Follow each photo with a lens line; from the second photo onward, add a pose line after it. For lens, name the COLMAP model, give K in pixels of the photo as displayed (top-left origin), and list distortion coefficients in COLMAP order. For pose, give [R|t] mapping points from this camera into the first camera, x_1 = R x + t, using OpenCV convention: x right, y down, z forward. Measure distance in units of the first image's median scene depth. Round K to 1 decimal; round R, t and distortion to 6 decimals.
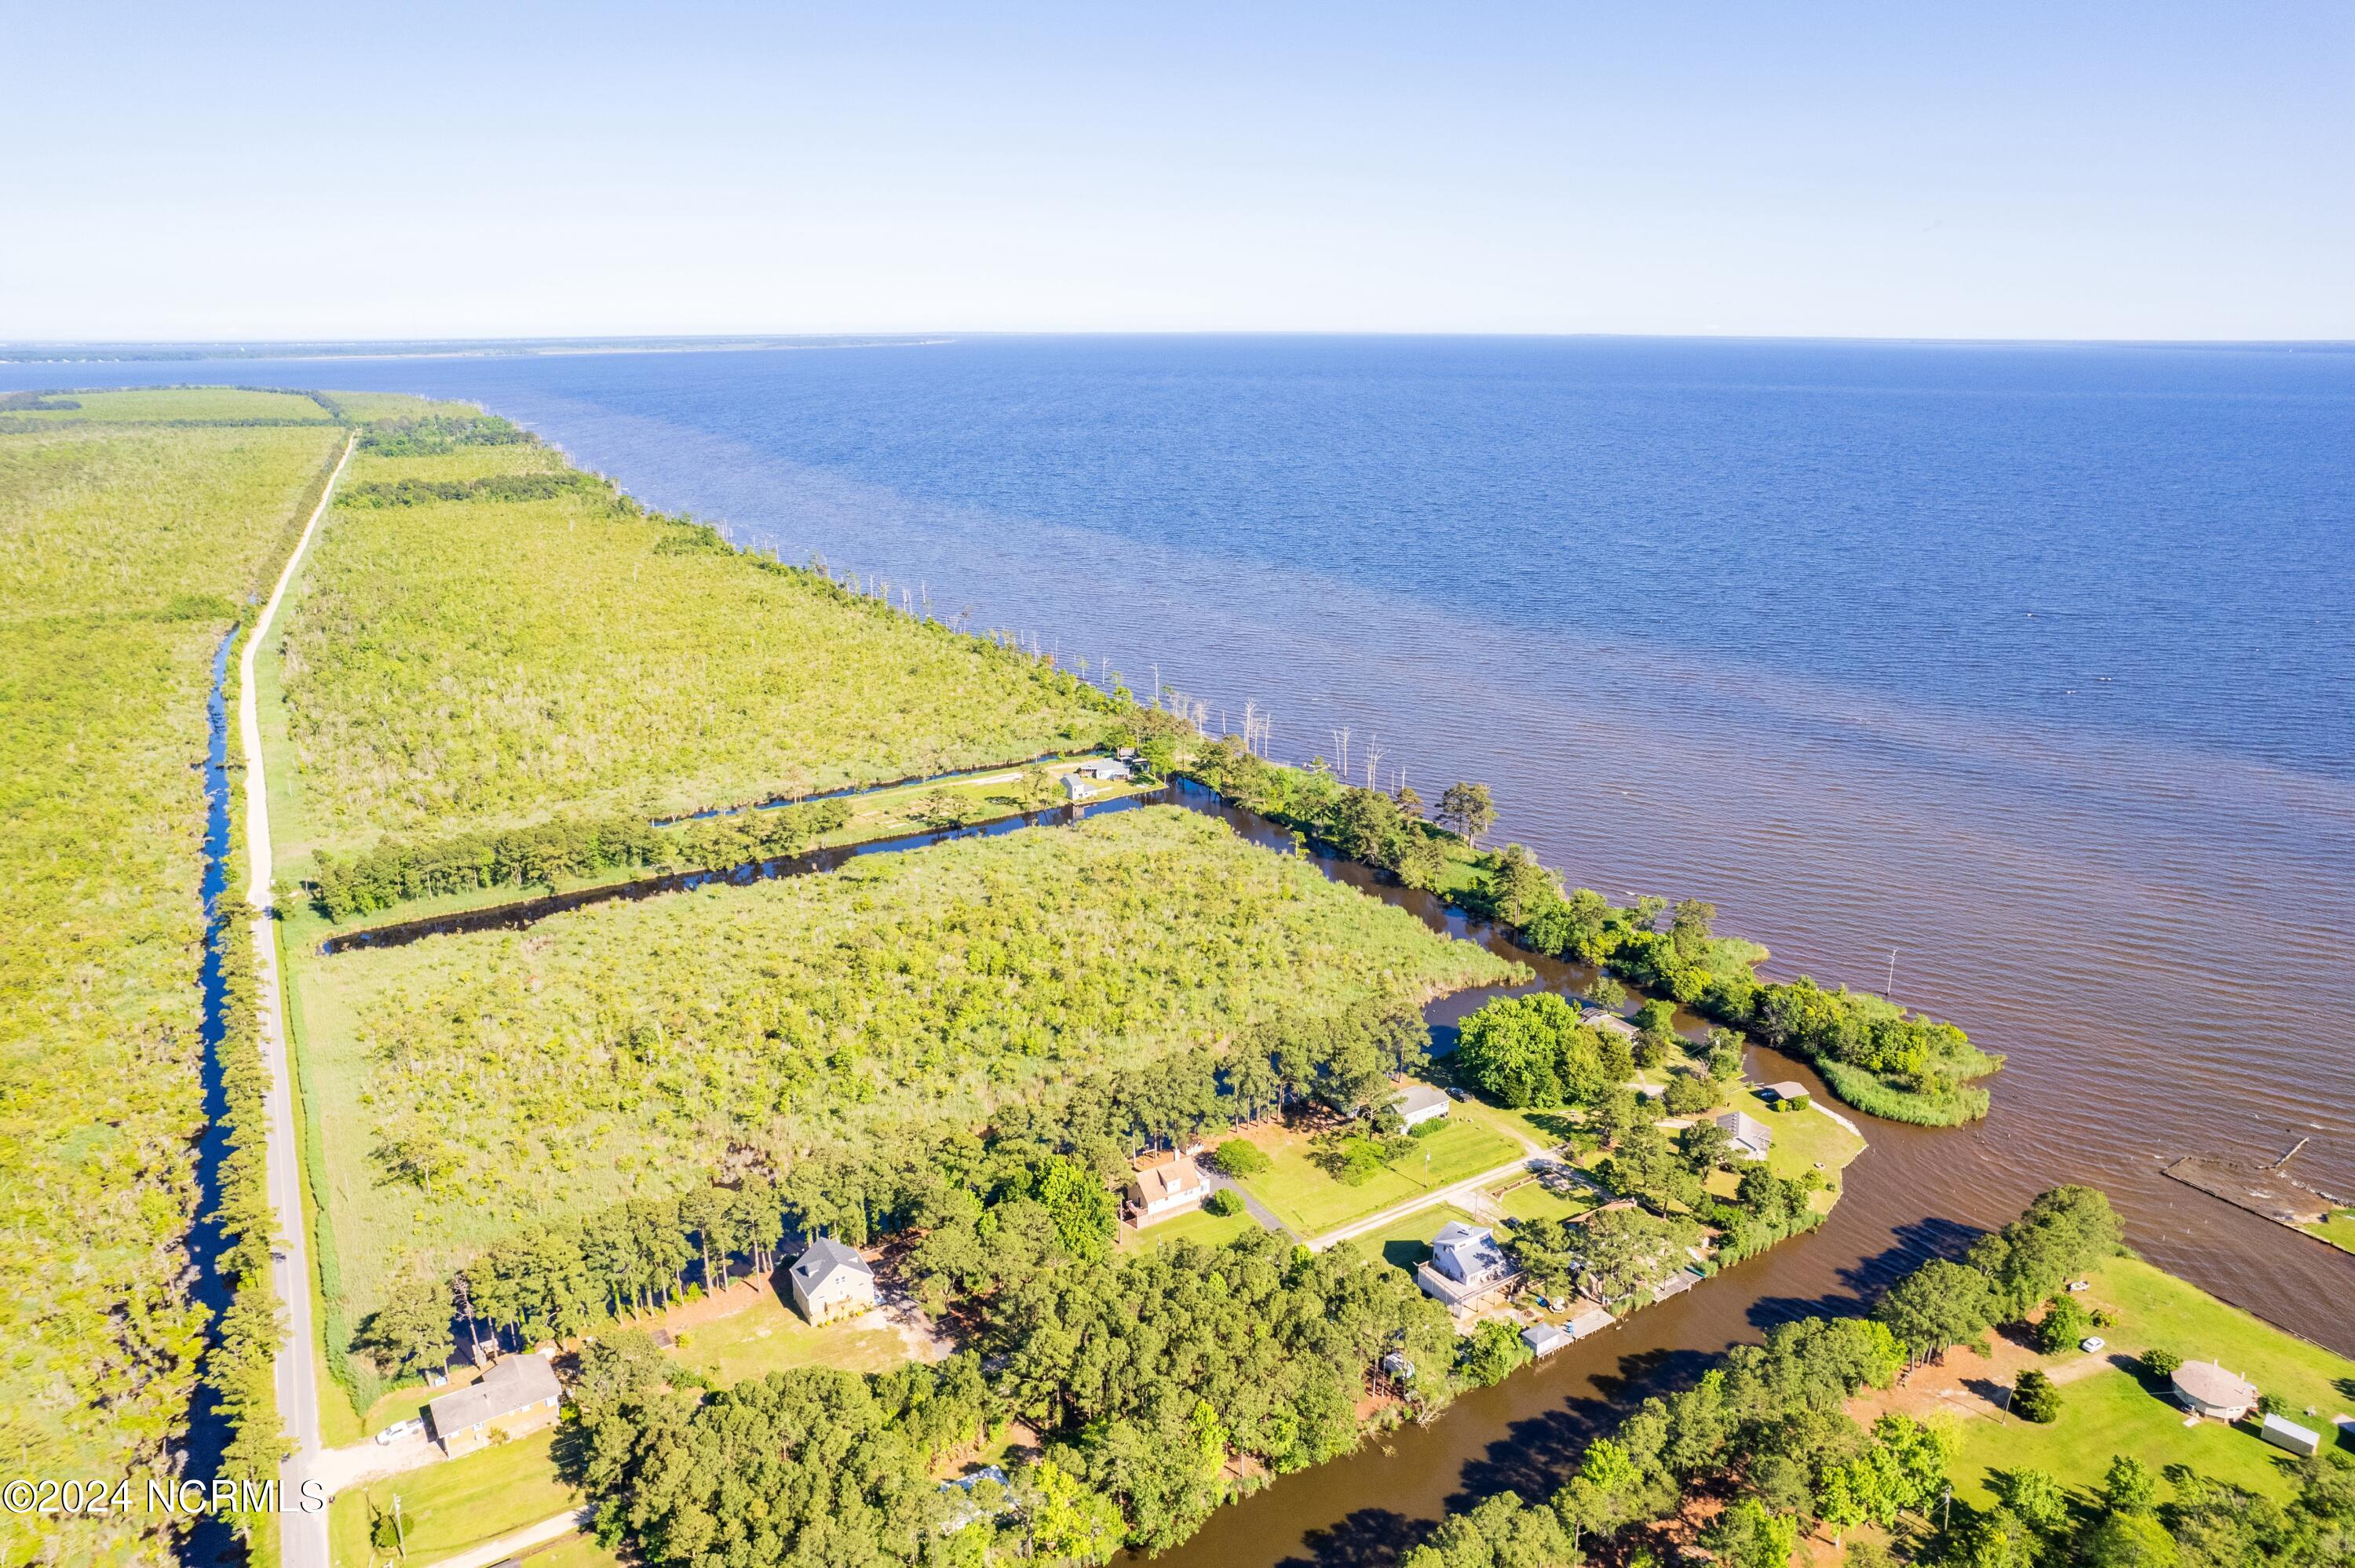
lens RADIAL K [[1530.1, 0, 1185.8], [0, 1530.1, 747.6], [0, 0, 1]] dist [-0.075050, 0.070865]
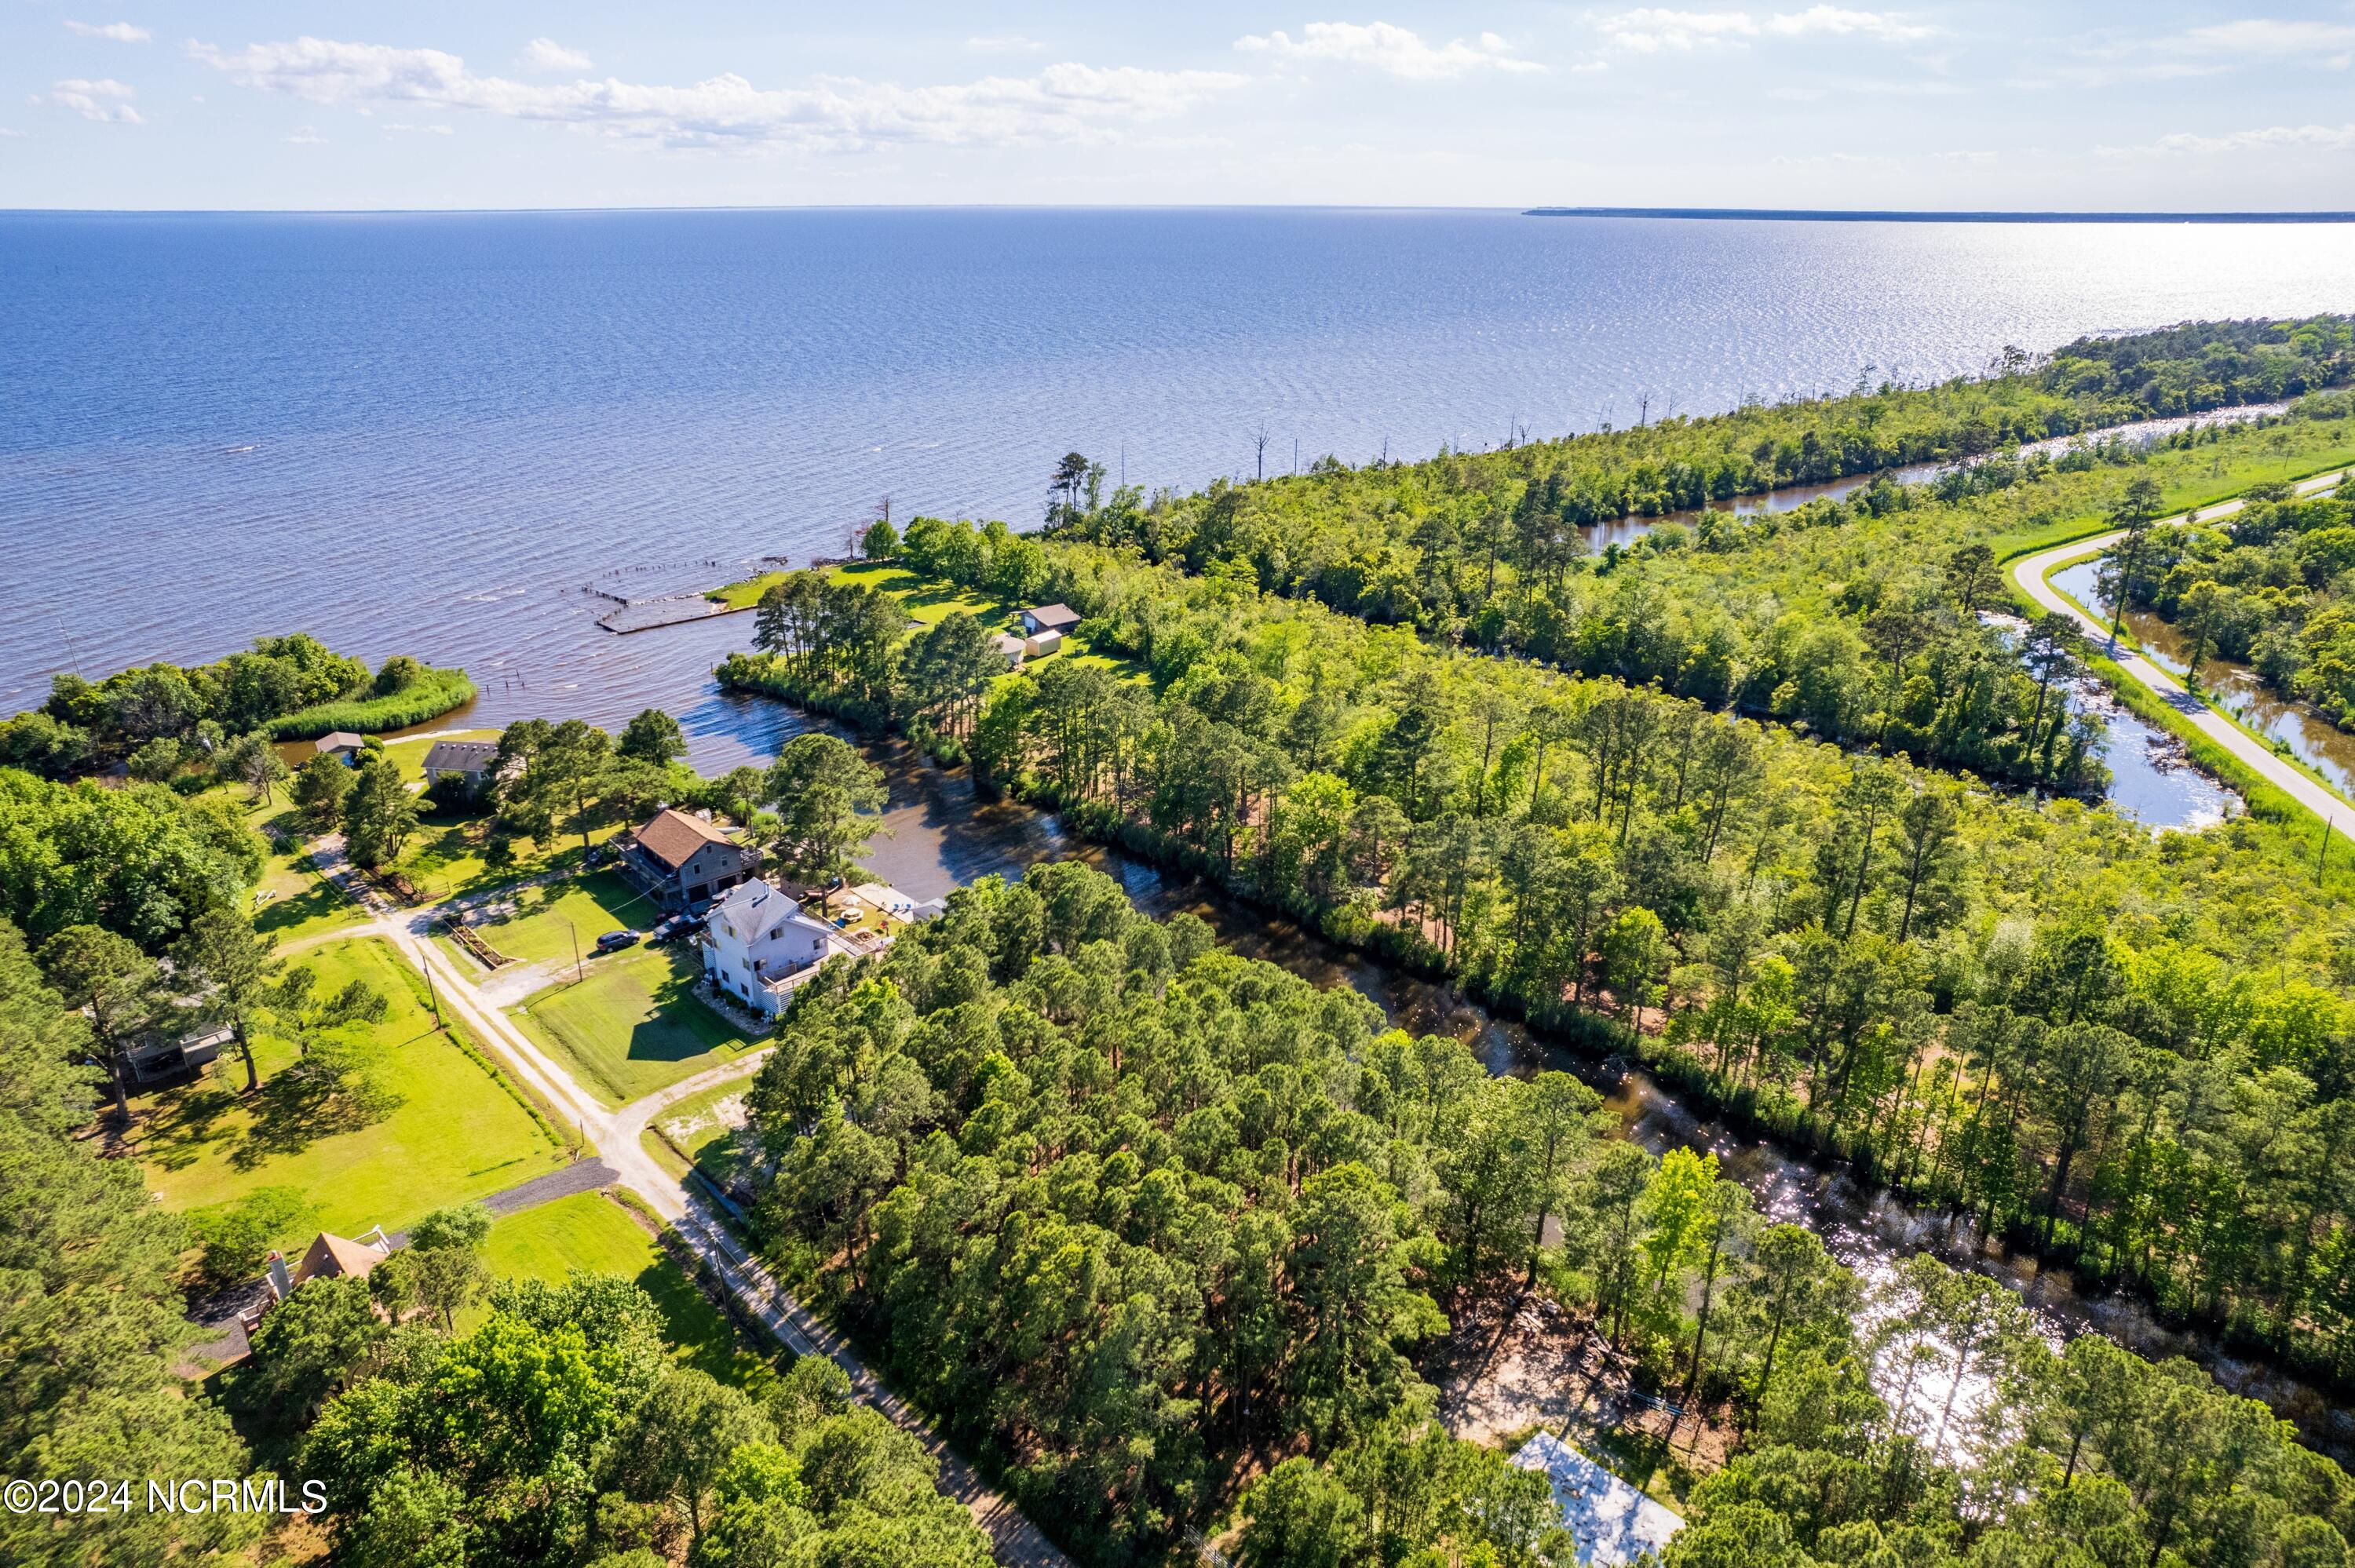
lens RADIAL K [[1536.0, 0, 1177.5], [0, 1536.0, 784.0], [0, 0, 1]] dist [-0.077697, 0.072752]
pose [[-0.189091, -0.354946, 0.915564, -0.303945], [0.263429, 0.879871, 0.395515, 0.080000], [-0.945965, 0.315975, -0.072873, 0.743982]]
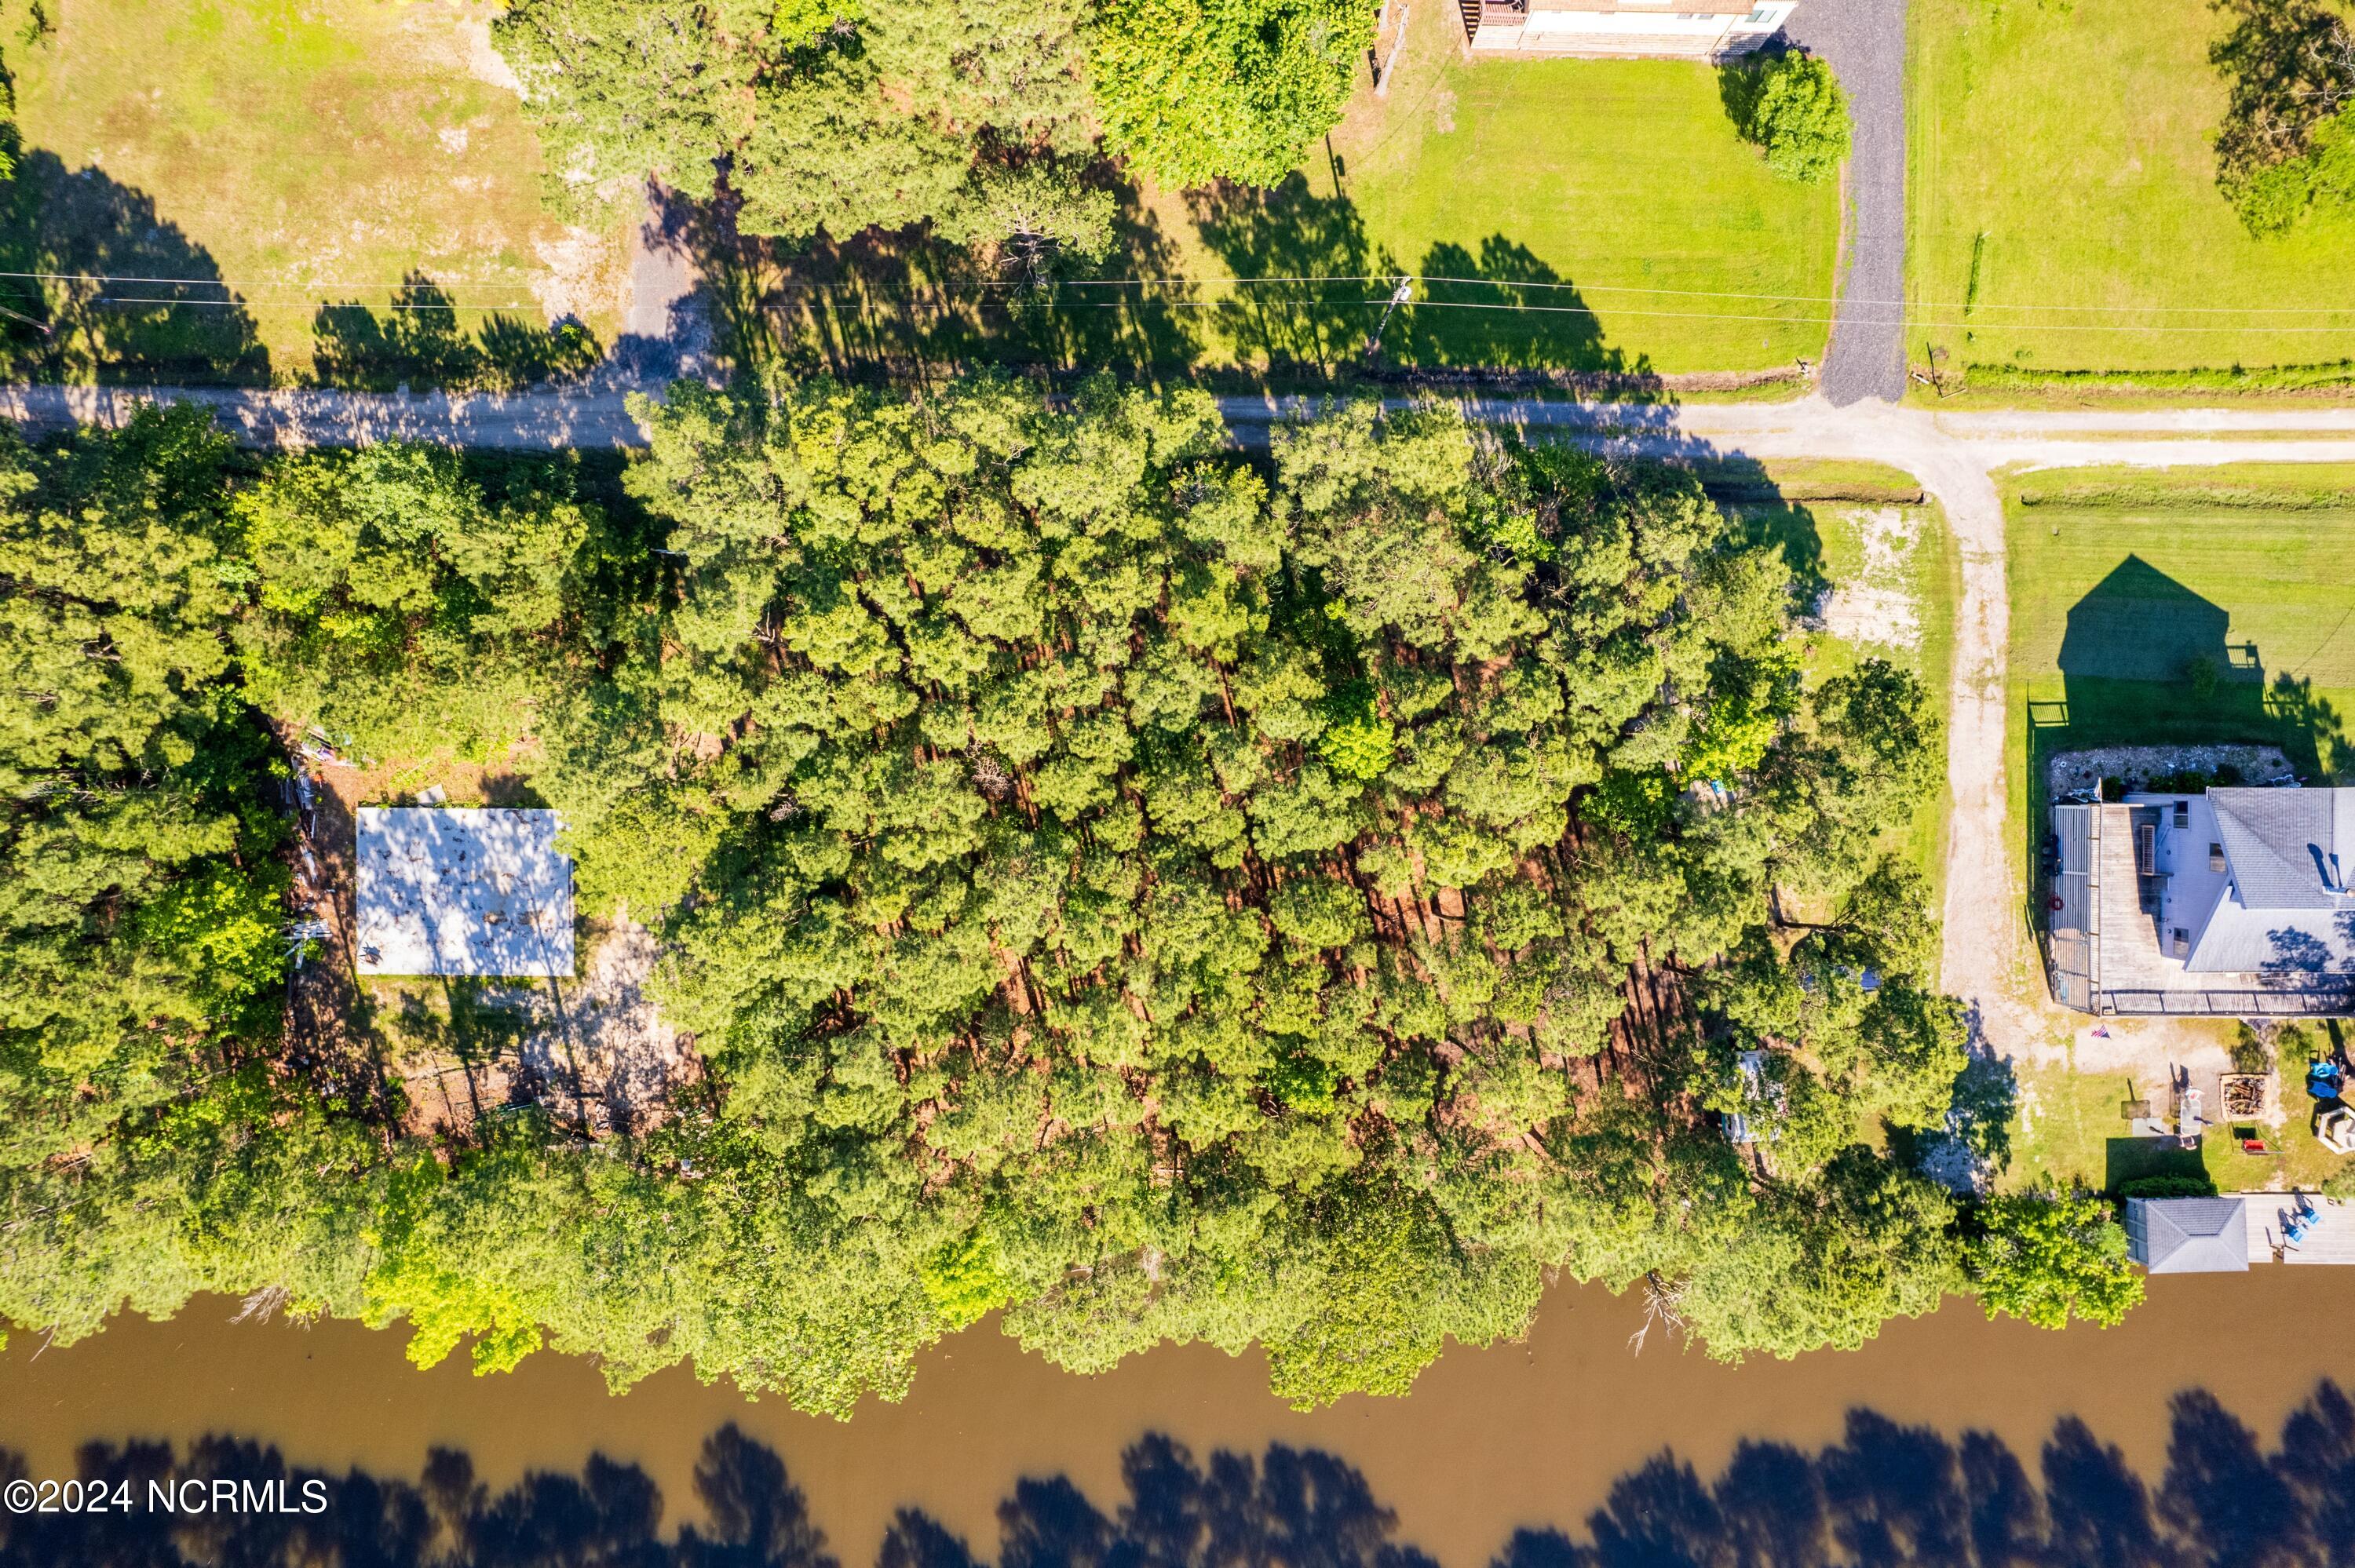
lens RADIAL K [[1531.1, 0, 1182.6], [0, 1531.1, 781.2], [0, 0, 1]] dist [-0.065739, 0.057839]
pose [[0.844331, 0.535820, 0.001229, -0.002571], [-0.144872, 0.226076, 0.963277, 0.066917], [0.515865, -0.813503, 0.268508, 0.702126]]
